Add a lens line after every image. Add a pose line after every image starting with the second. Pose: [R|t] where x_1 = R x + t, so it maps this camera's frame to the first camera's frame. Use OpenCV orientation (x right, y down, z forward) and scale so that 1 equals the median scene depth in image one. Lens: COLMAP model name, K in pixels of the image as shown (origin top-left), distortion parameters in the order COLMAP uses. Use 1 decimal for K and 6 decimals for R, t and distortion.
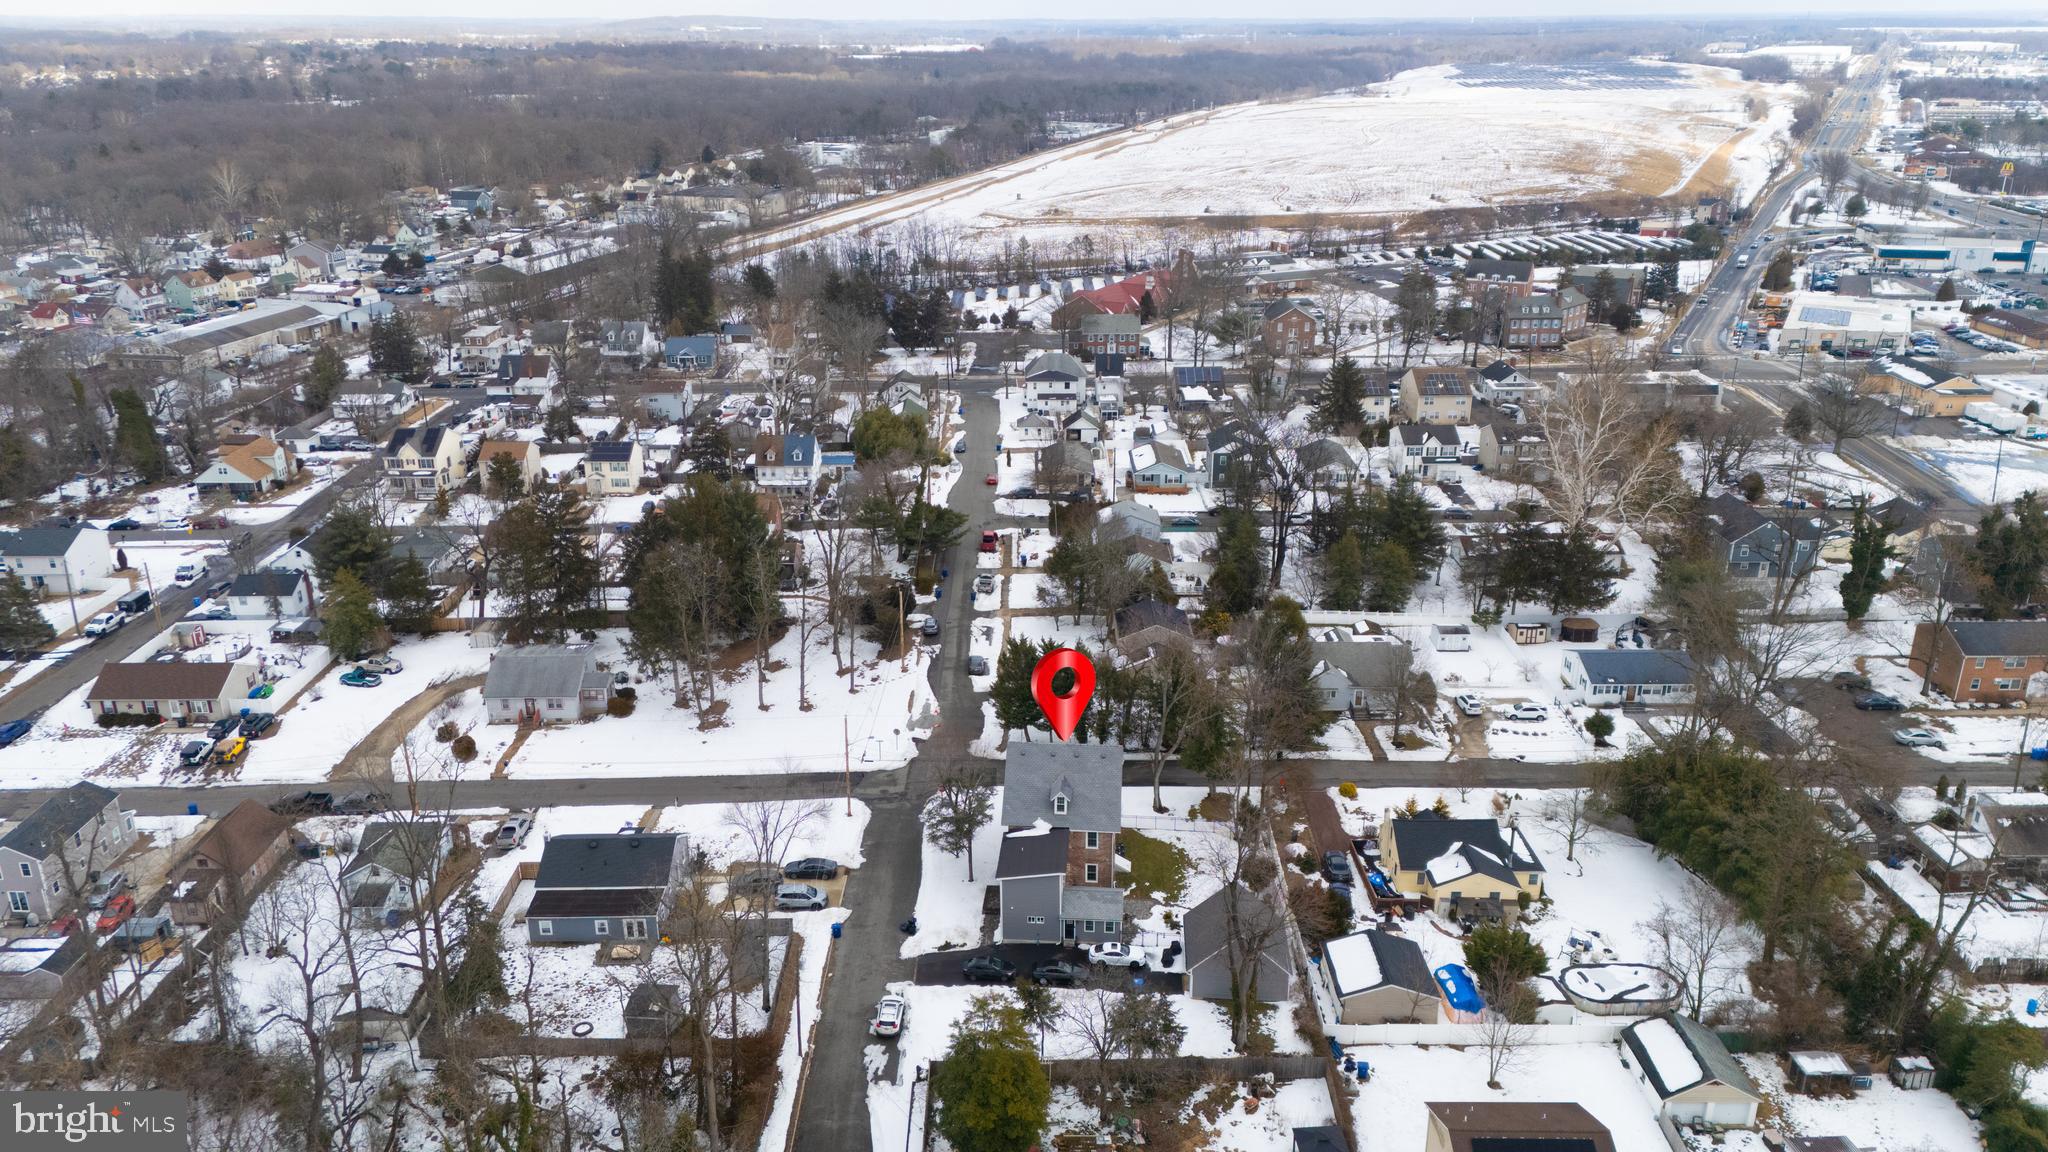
lens RADIAL K [[1498.4, 0, 1024.0], [0, 1498.4, 576.0], [0, 0, 1]] dist [0.033282, -0.003386]
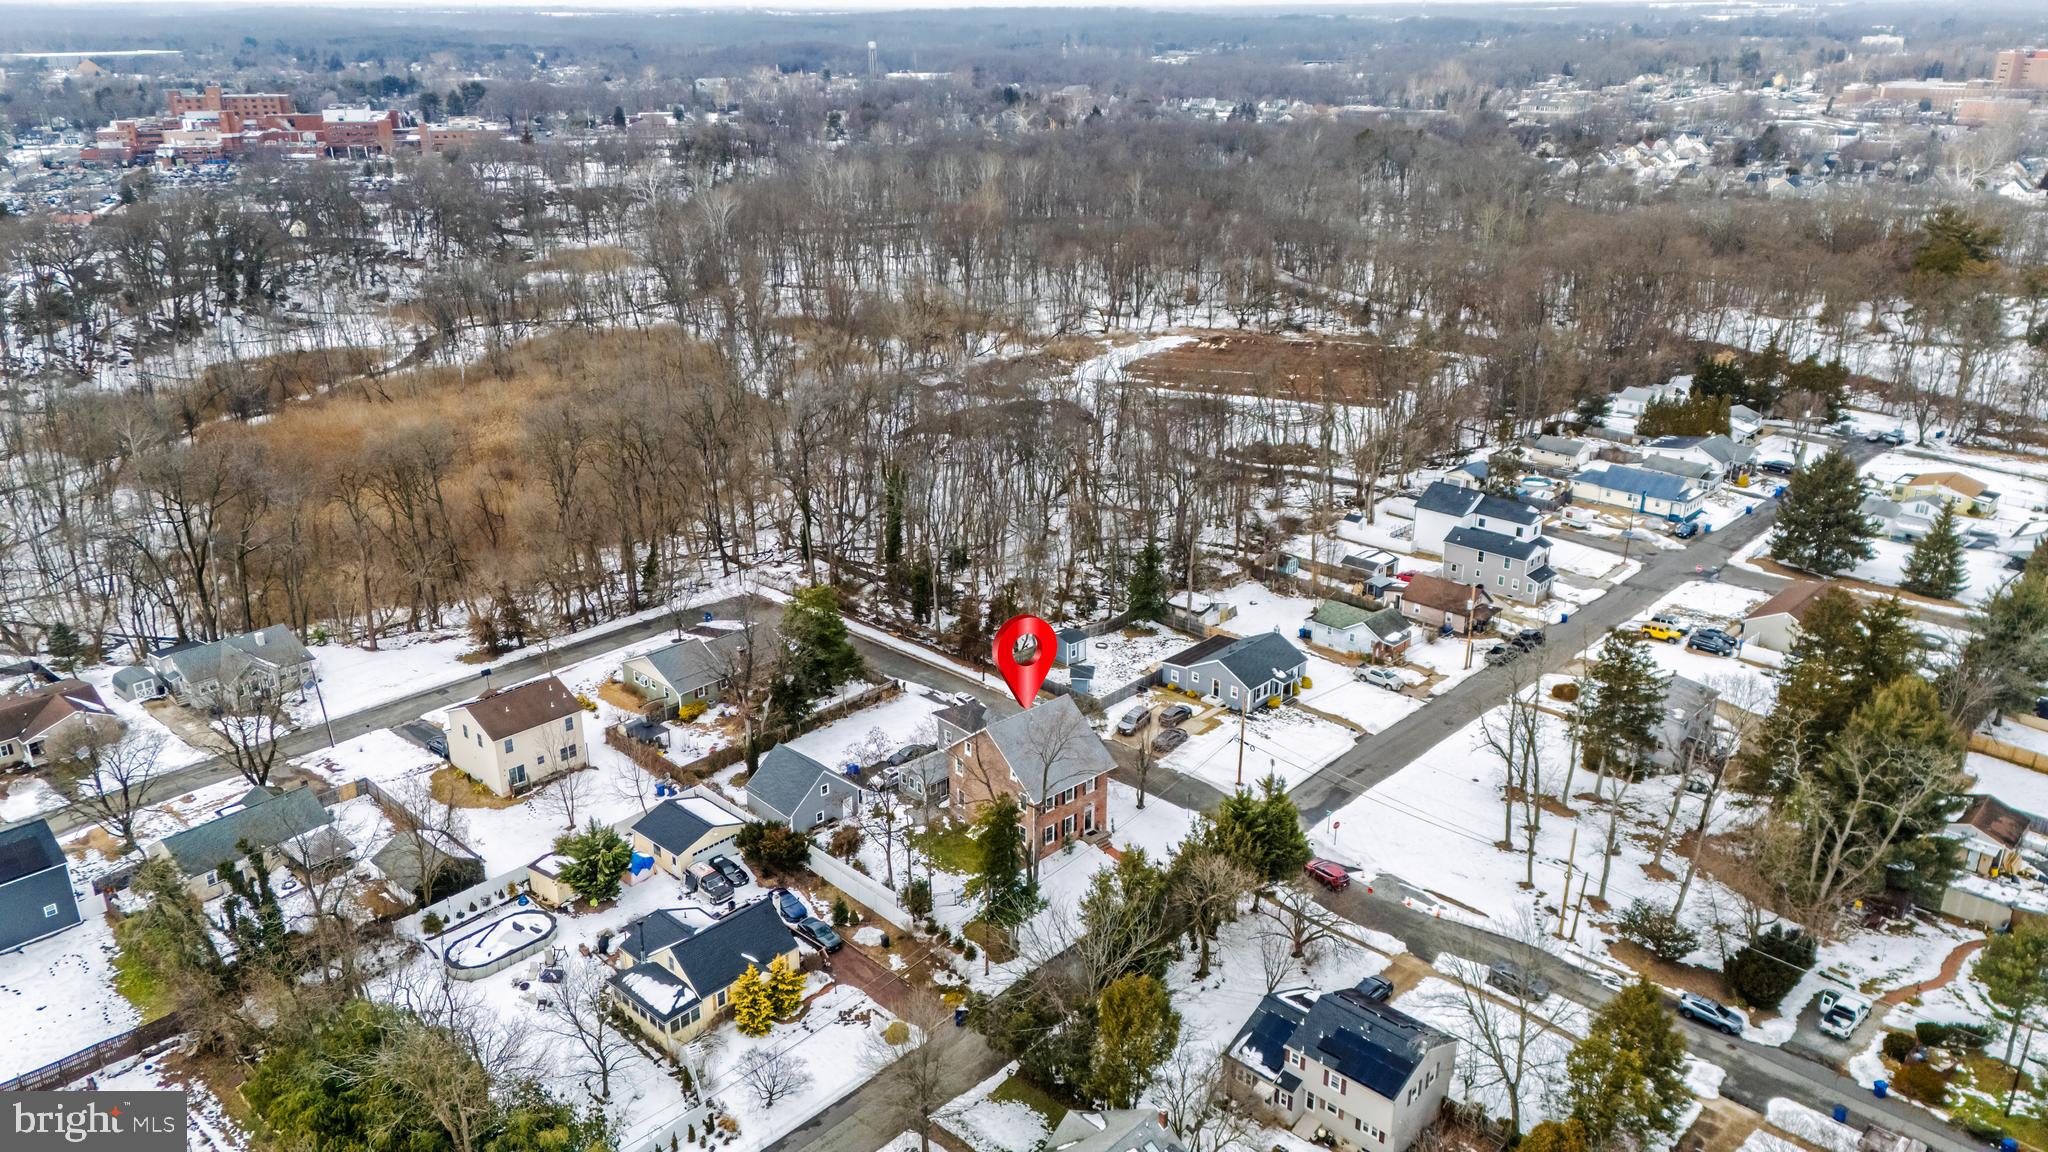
lens RADIAL K [[1484.1, 0, 1024.0], [0, 1484.1, 576.0], [0, 0, 1]] dist [0.106865, -0.124509]
pose [[-0.695042, 0.259302, -0.670581, 0.554203], [-0.244890, 0.791544, 0.559899, -0.427811], [0.675978, 0.553372, -0.486656, 1.155893]]
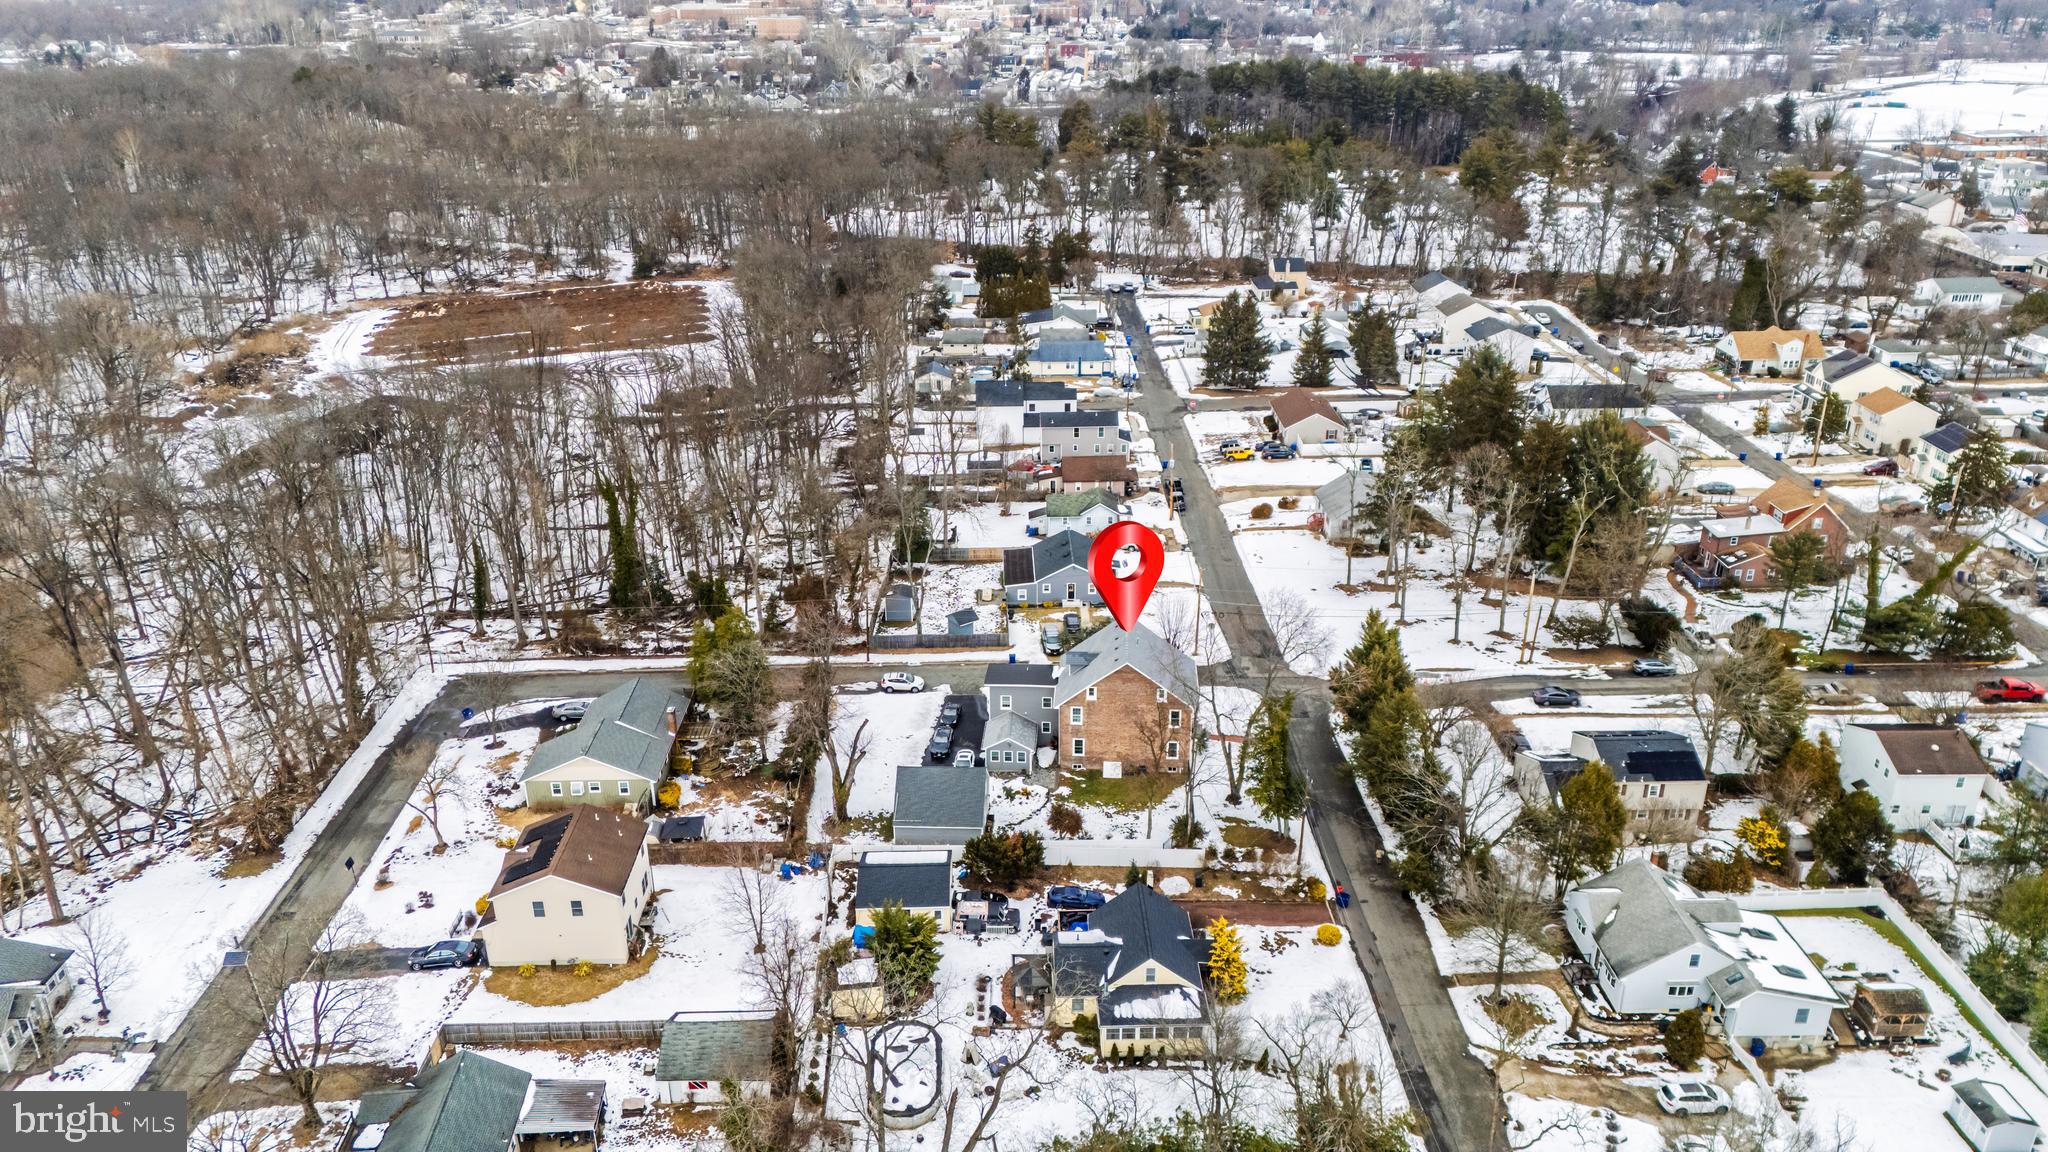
lens RADIAL K [[1484.1, 0, 1024.0], [0, 1484.1, 576.0], [0, 0, 1]] dist [0.106865, -0.124509]
pose [[0.010923, 0.399499, -0.916668, 0.768334], [-0.339661, 0.863698, 0.372366, -0.228615], [0.940484, 0.307289, 0.145129, 0.613131]]
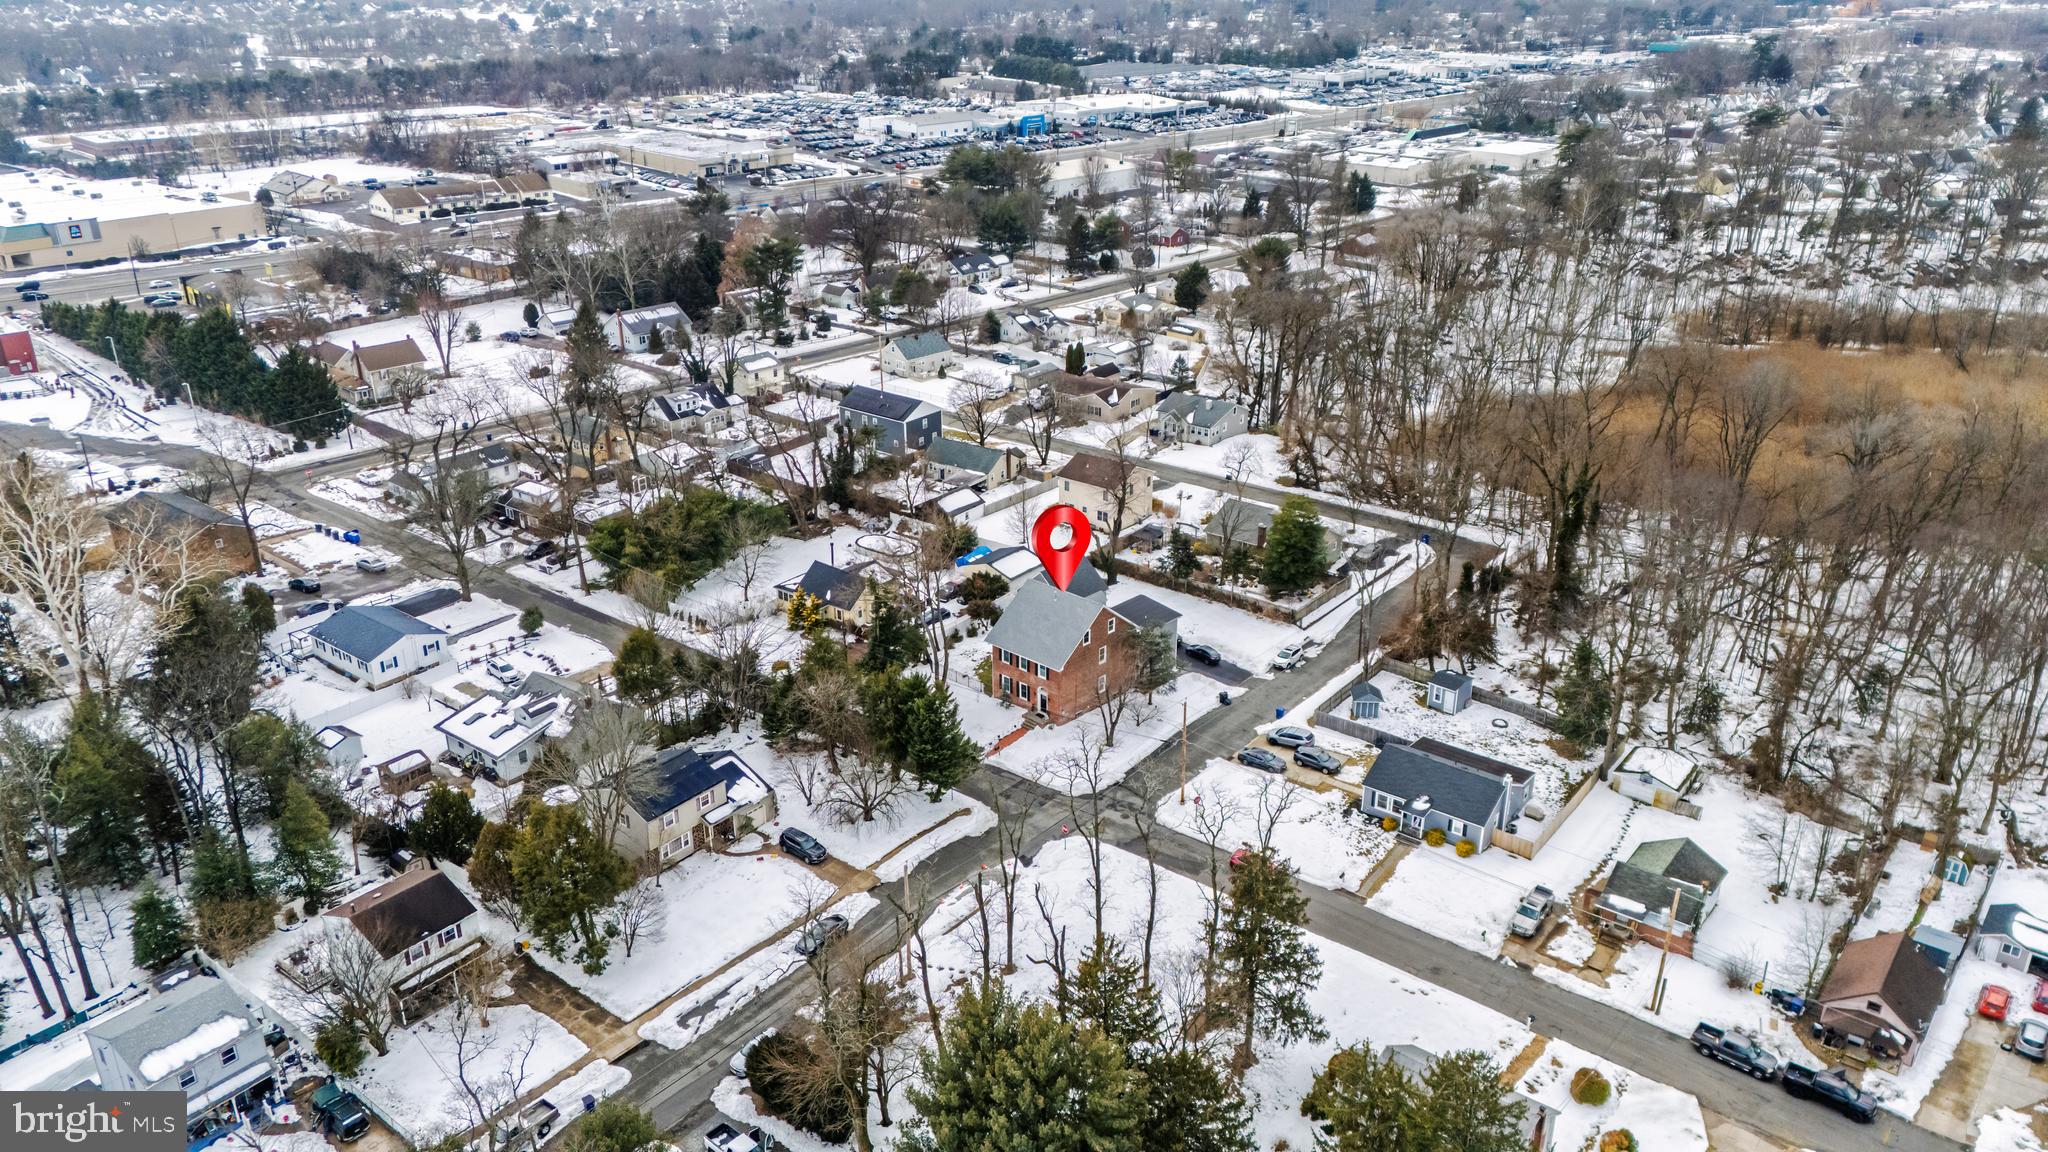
lens RADIAL K [[1484.1, 0, 1024.0], [0, 1484.1, 576.0], [0, 0, 1]] dist [0.106865, -0.124509]
pose [[-0.780801, -0.243270, 0.575474, -0.479101], [0.217619, 0.757508, 0.615486, -0.481432], [-0.585656, 0.605806, -0.538523, 1.297027]]
